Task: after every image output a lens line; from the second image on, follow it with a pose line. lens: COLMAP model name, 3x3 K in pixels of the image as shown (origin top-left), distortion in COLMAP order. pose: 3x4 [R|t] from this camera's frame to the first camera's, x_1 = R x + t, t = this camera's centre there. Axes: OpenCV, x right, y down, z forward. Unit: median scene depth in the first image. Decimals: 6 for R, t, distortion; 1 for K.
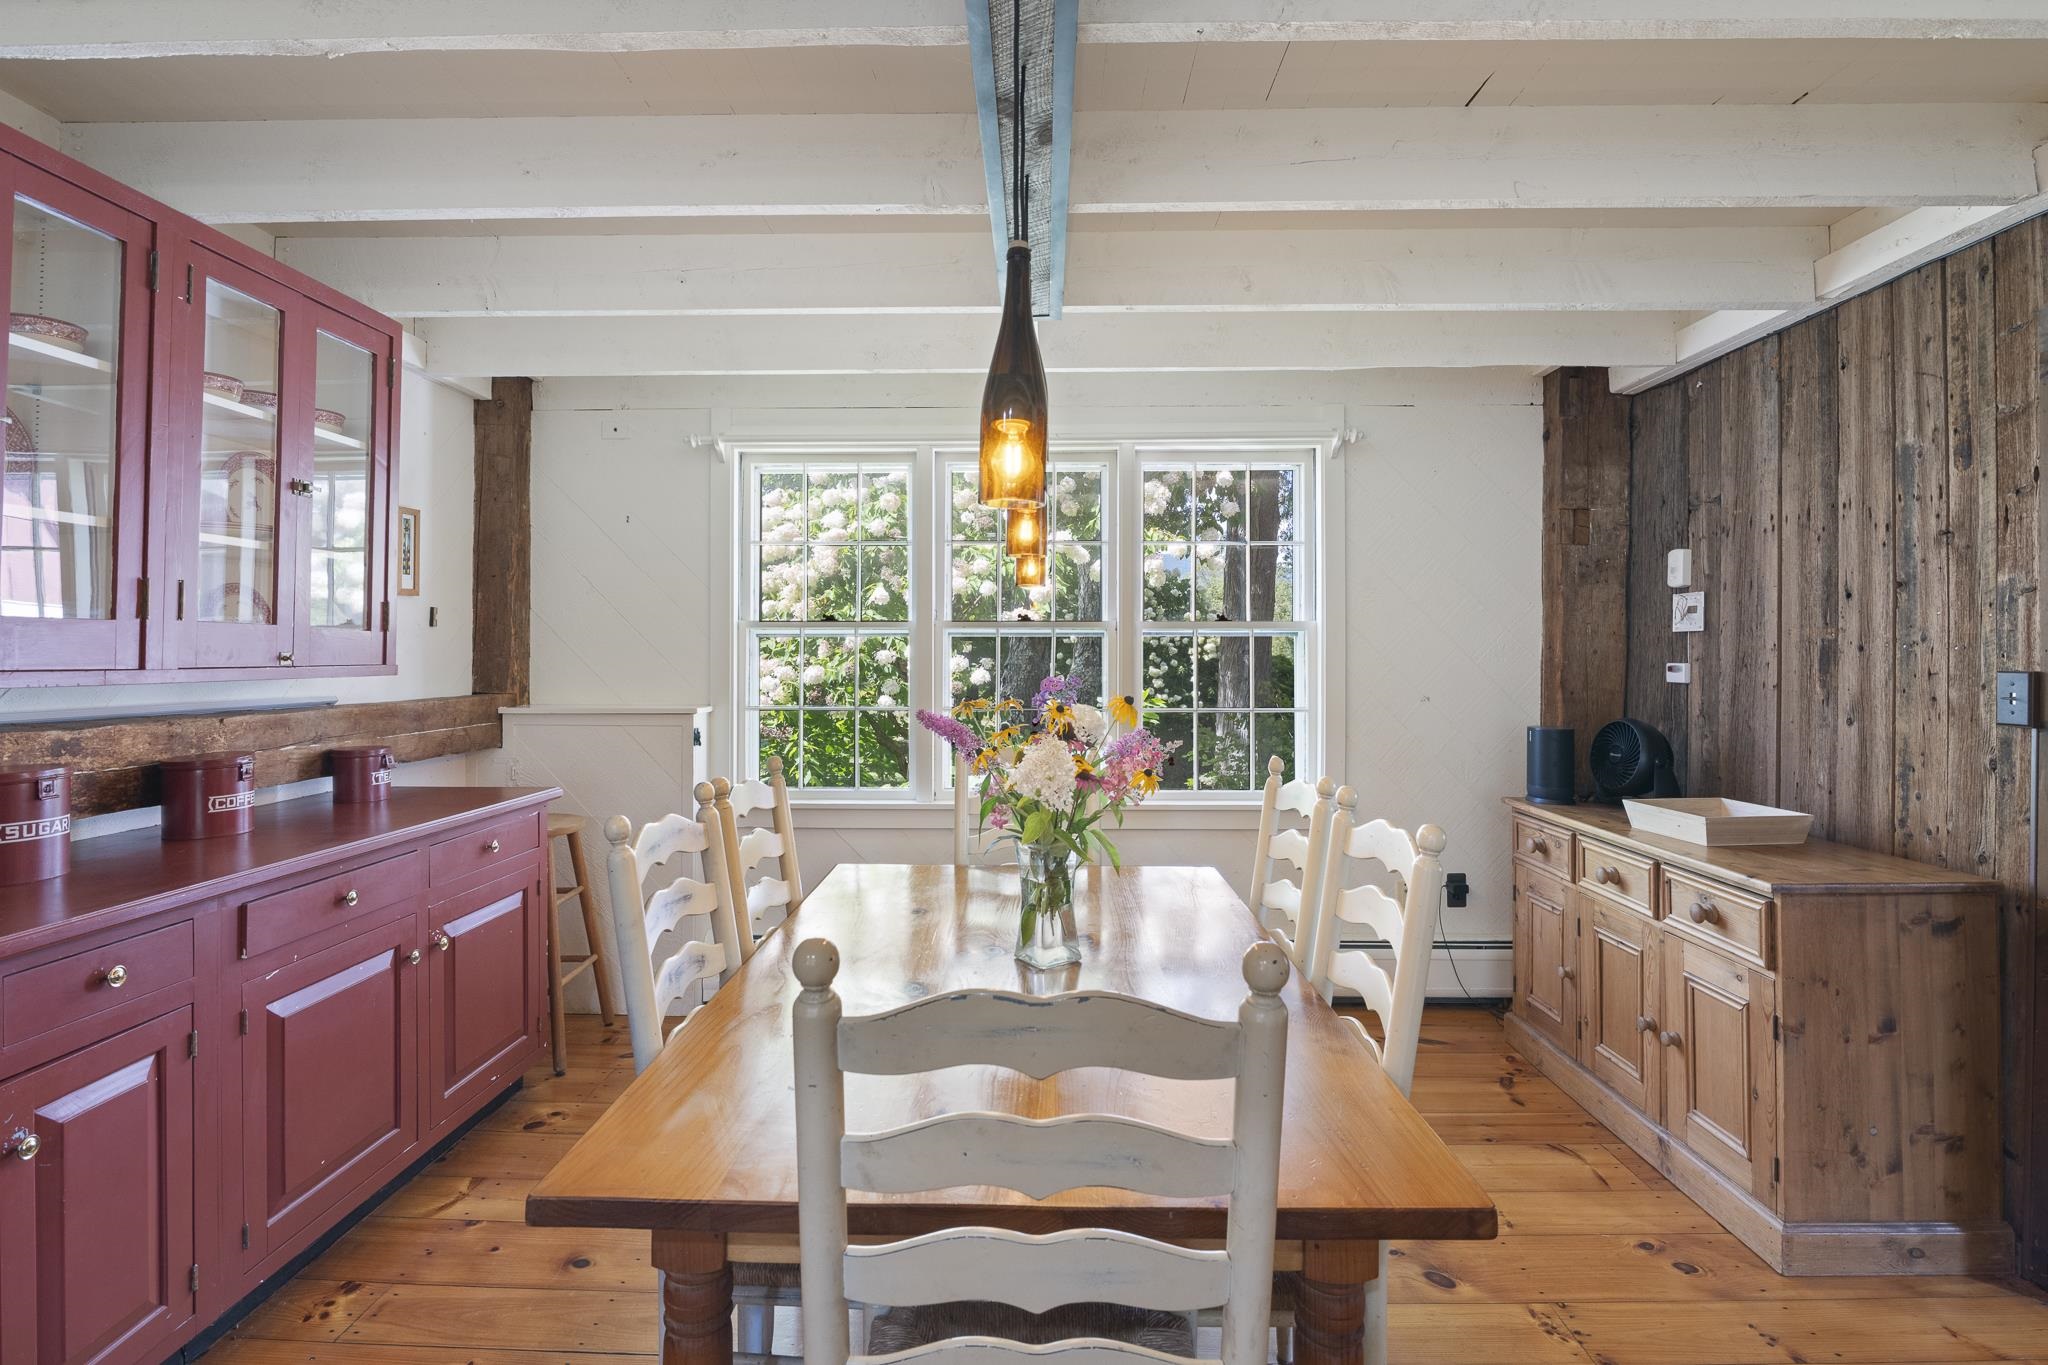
lens RADIAL K [[956.8, 0, 1019.5], [0, 956.8, 630.3], [0, 0, 1]] dist [-0.016862, 0.000496]
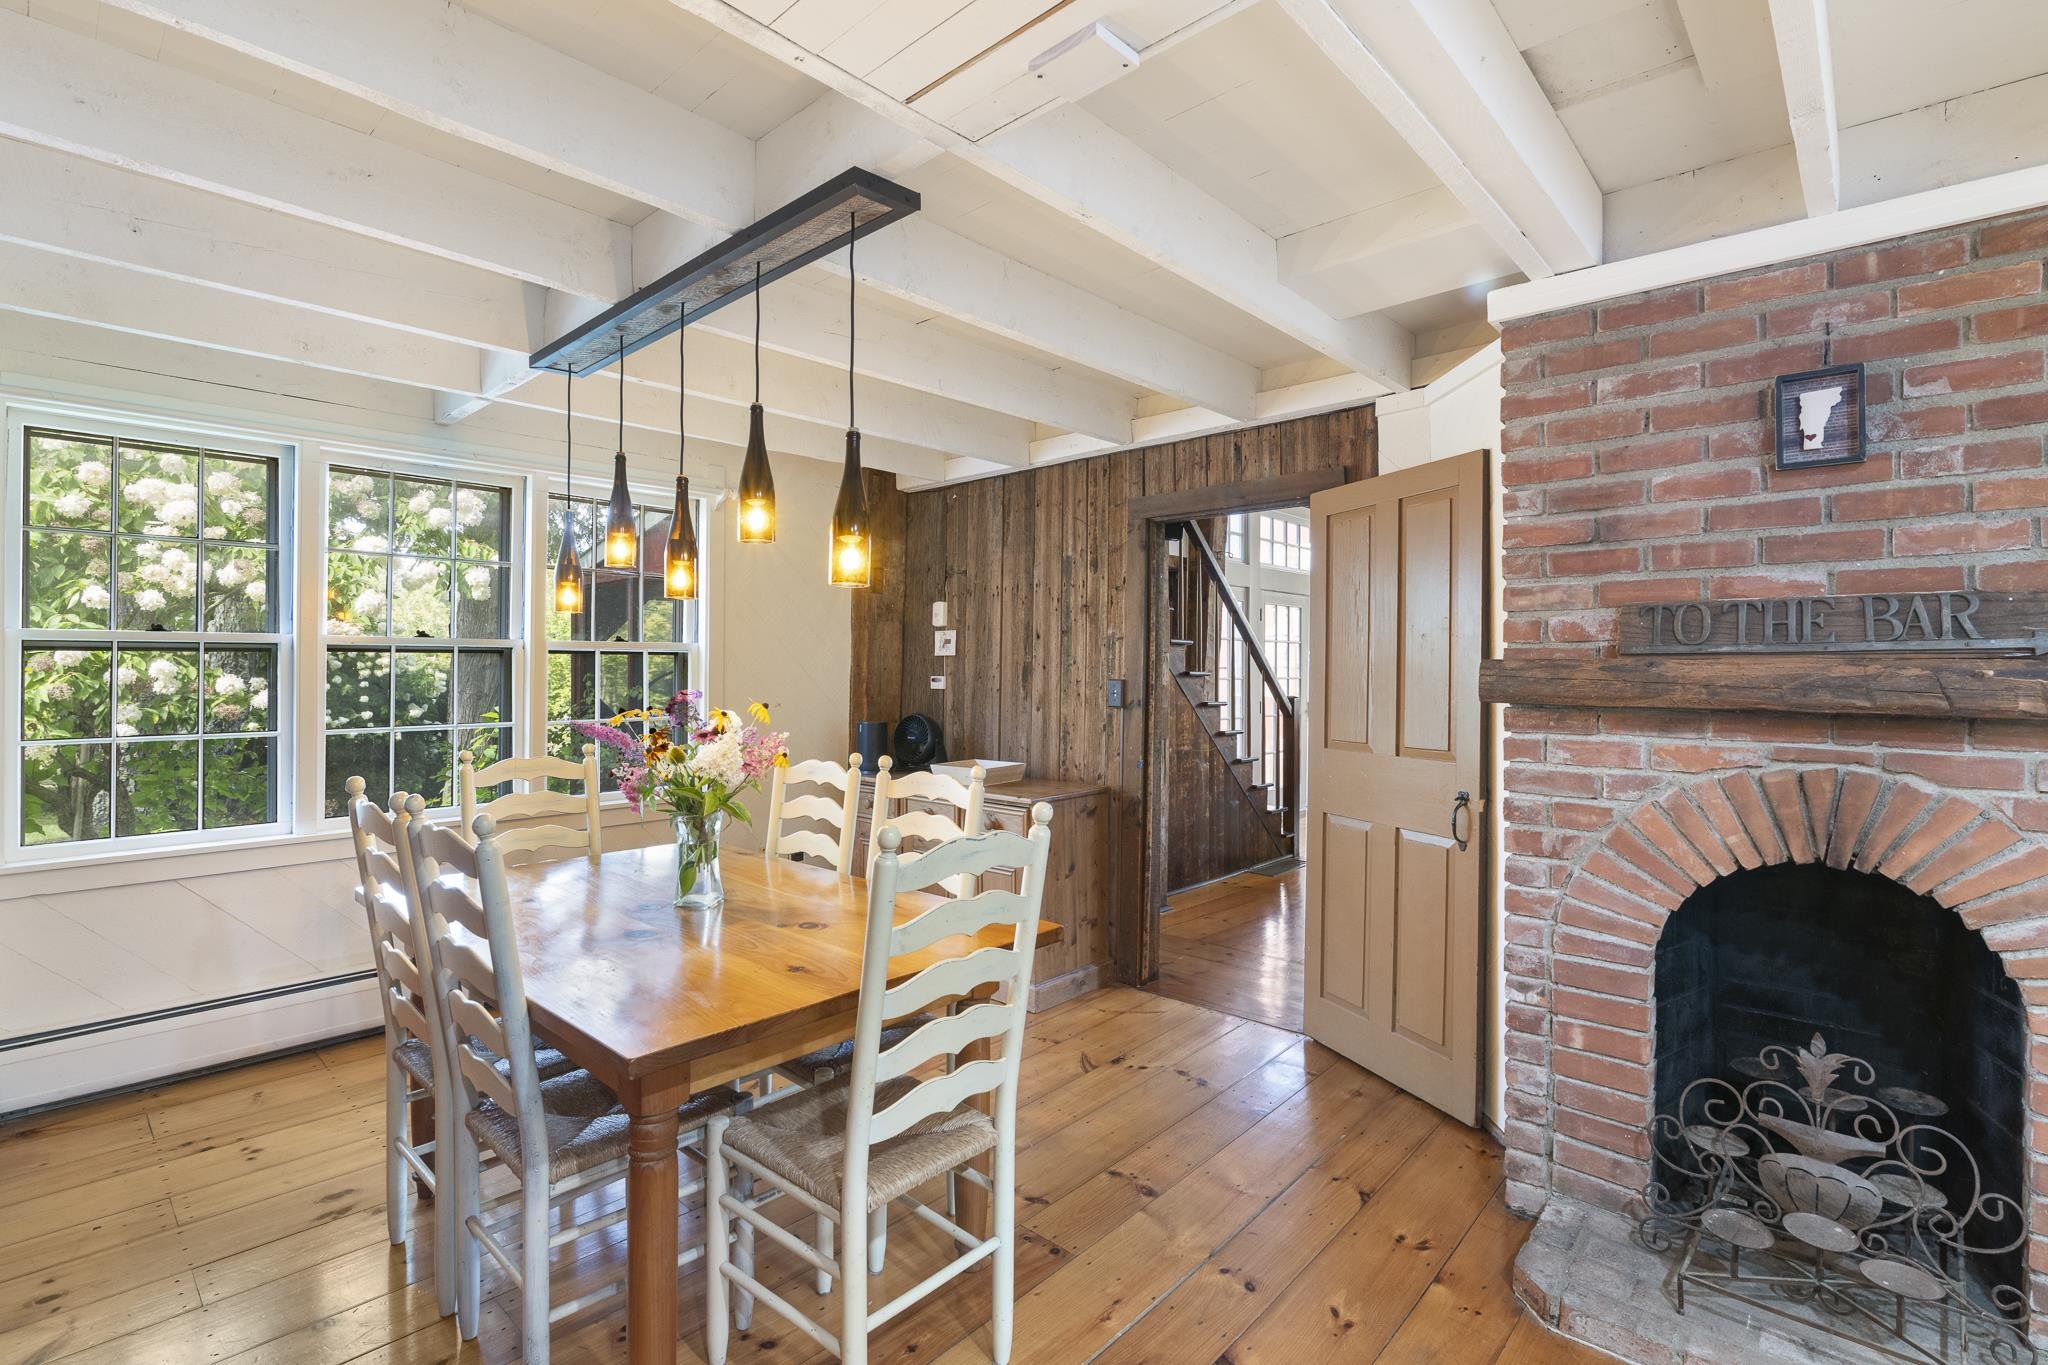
lens RADIAL K [[956.8, 0, 1017.1], [0, 956.8, 665.0], [0, 0, 1]] dist [-0.016862, 0.000496]
pose [[0.663543, 0.000478, 0.748138, -0.439225], [-0.016918, 0.999754, 0.014367, -0.009234], [-0.747947, -0.022190, 0.663388, -0.136339]]
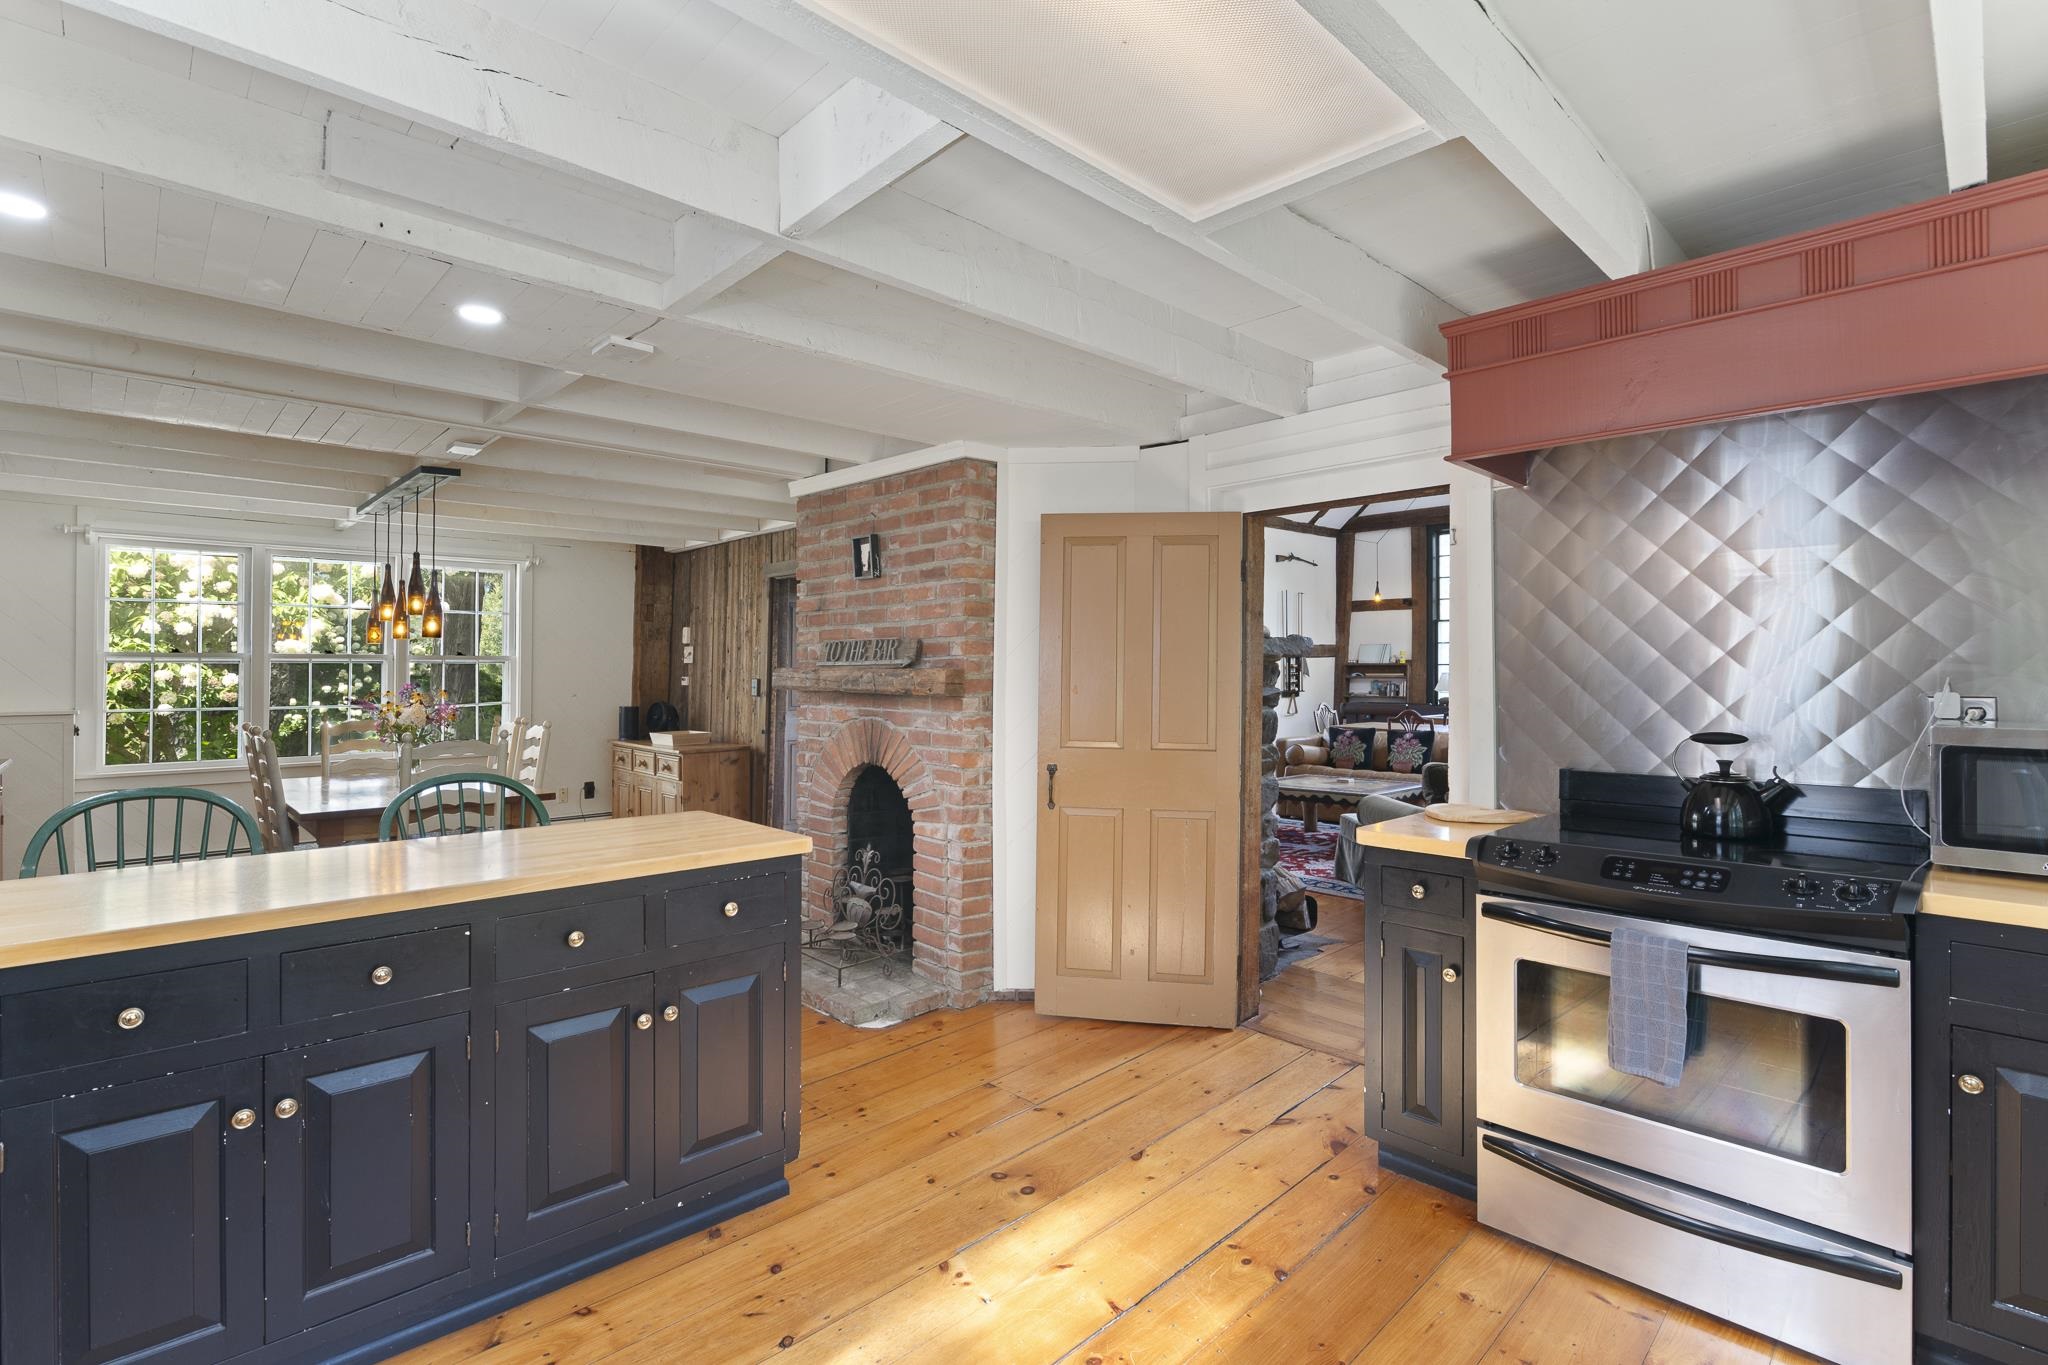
lens RADIAL K [[956.8, 0, 1019.4], [0, 956.8, 660.4], [0, 0, 1]] dist [-0.016862, 0.000496]
pose [[0.705892, 0.006421, 0.708291, -0.434321], [-0.016840, 0.999828, 0.007719, -0.042783], [-0.708120, -0.017377, 0.705879, -1.406531]]
